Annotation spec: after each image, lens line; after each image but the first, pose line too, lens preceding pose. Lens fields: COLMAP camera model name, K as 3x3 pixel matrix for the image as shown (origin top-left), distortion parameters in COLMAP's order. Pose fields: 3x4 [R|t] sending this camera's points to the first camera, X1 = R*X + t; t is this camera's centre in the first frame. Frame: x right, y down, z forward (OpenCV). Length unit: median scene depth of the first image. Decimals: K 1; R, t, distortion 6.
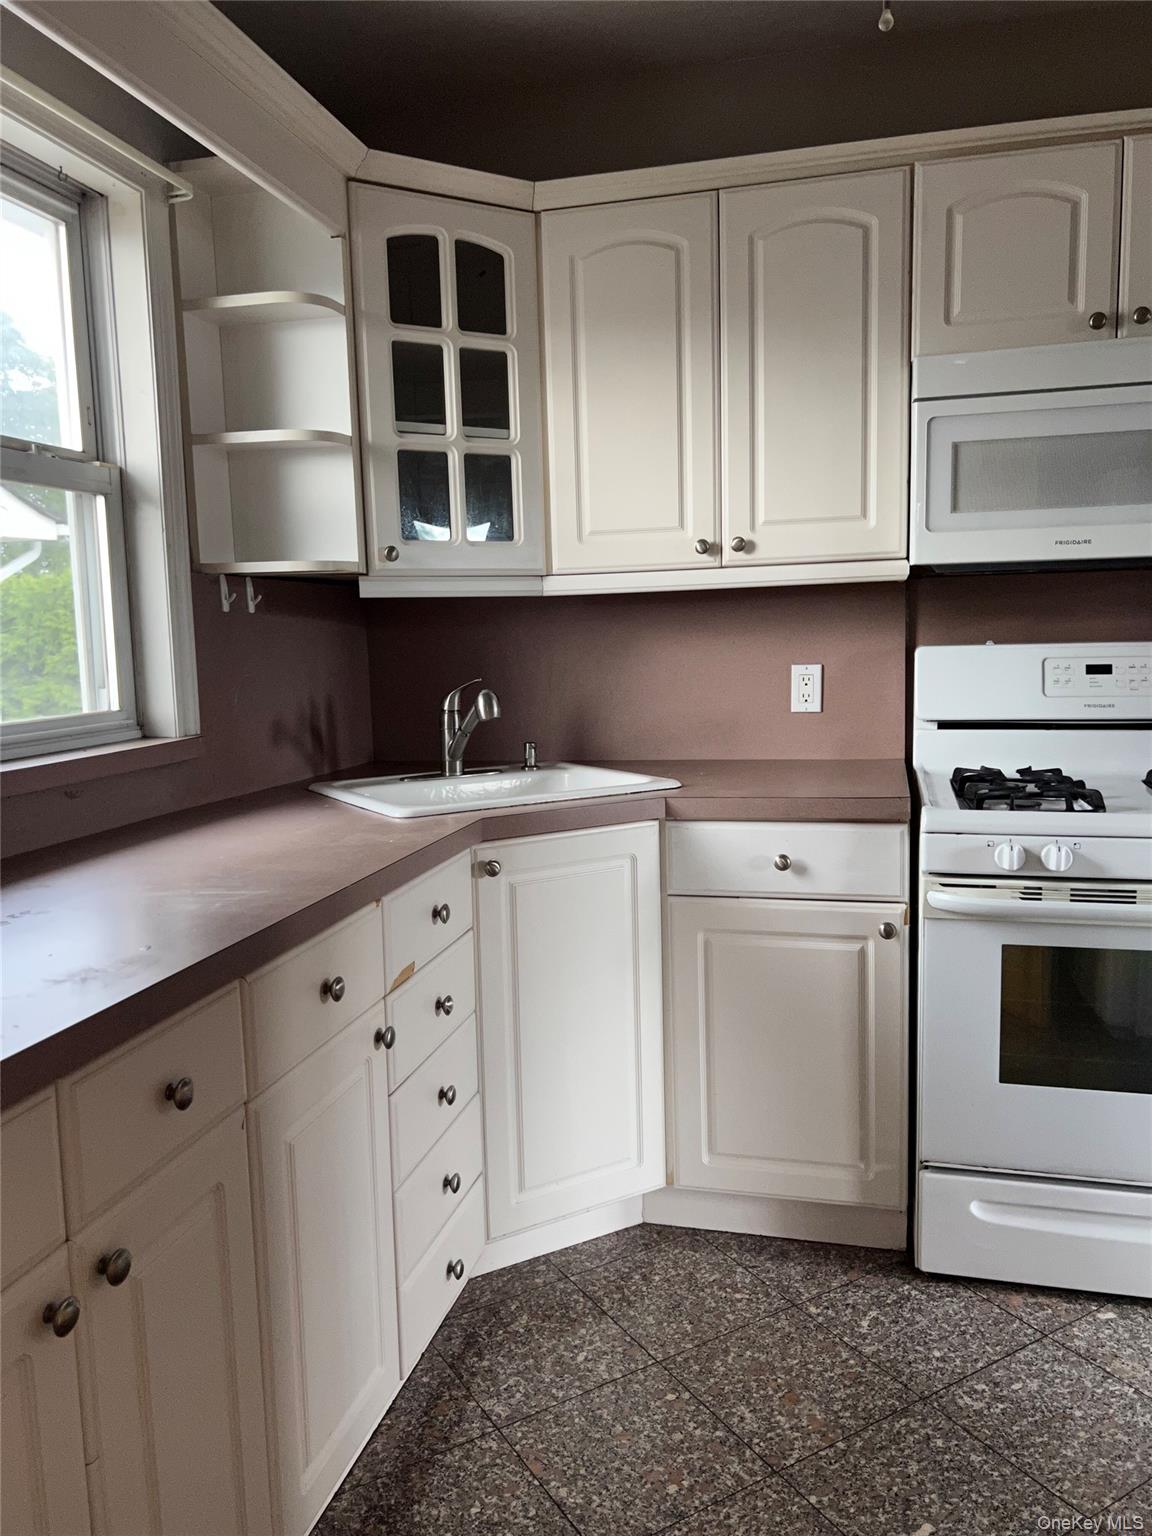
lens RADIAL K [[1146.9, 0, 572.3], [0, 1146.9, 777.0], [0, 0, 1]] dist [0.007201, -0.014983]
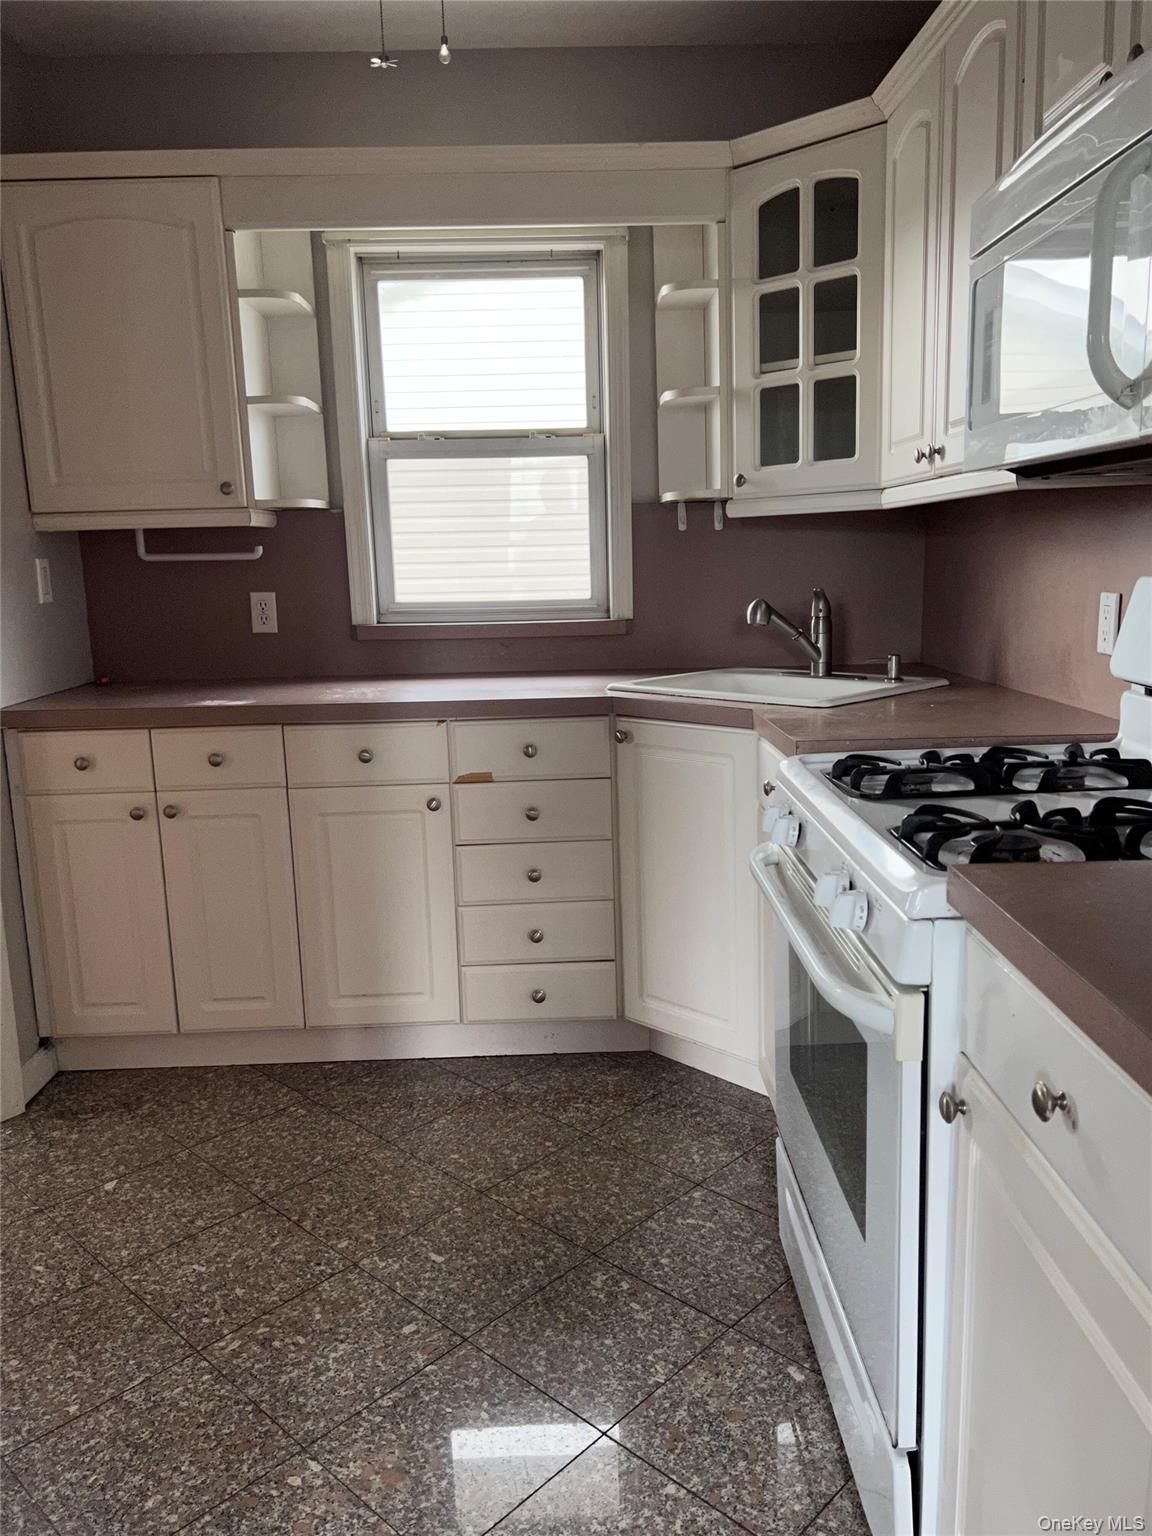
lens RADIAL K [[1146.9, 0, 574.5], [0, 1146.9, 773.5], [0, 0, 1]] dist [0.007201, -0.014983]
pose [[0.263484, 0.206551, -0.942291, 0.990688], [-0.098894, 0.977445, 0.186605, -0.100936], [0.959581, 0.044019, 0.277968, 0.507263]]
